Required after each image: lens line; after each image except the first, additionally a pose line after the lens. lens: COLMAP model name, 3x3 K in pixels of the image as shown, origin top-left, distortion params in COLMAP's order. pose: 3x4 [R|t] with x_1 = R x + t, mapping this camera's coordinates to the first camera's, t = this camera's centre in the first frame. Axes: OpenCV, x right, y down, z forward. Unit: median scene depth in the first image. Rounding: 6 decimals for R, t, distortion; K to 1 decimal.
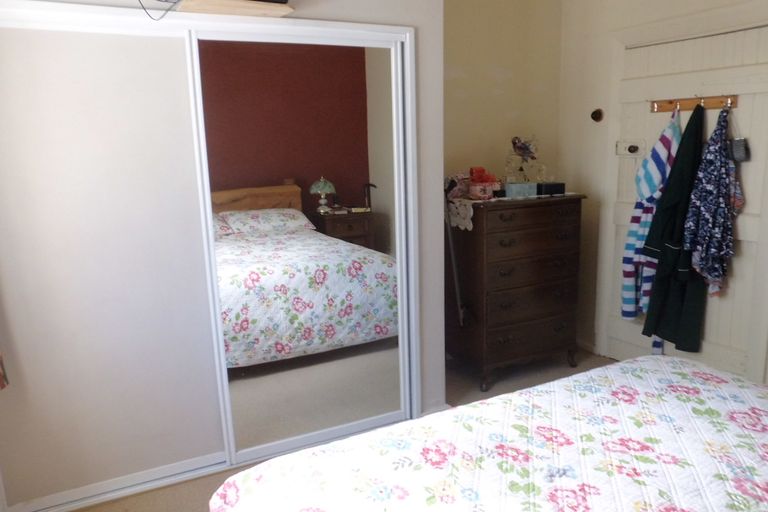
lens RADIAL K [[572.0, 0, 384.0], [0, 572.0, 256.0], [0, 0, 1]] dist [-0.042709, 0.009530]
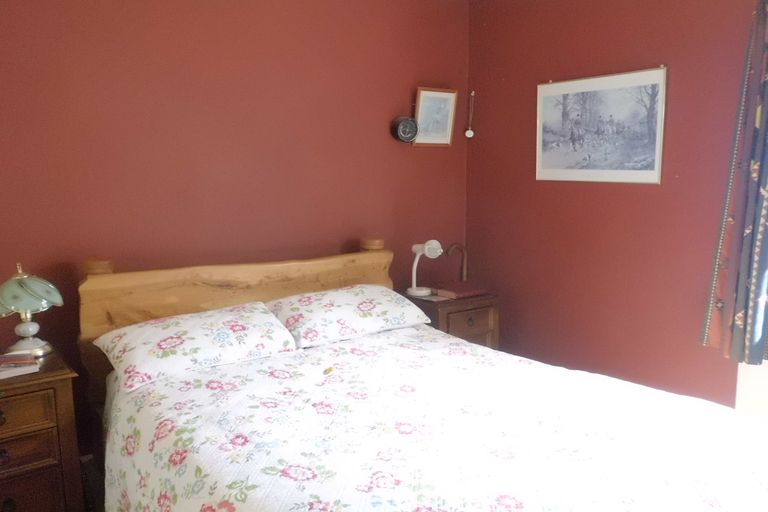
lens RADIAL K [[572.0, 0, 384.0], [0, 572.0, 256.0], [0, 0, 1]] dist [-0.042709, 0.009530]
pose [[-0.993720, 0.049301, -0.100450, 0.288775], [0.013614, 0.944306, 0.328788, -0.504726], [0.111065, 0.325356, -0.939046, 2.322635]]
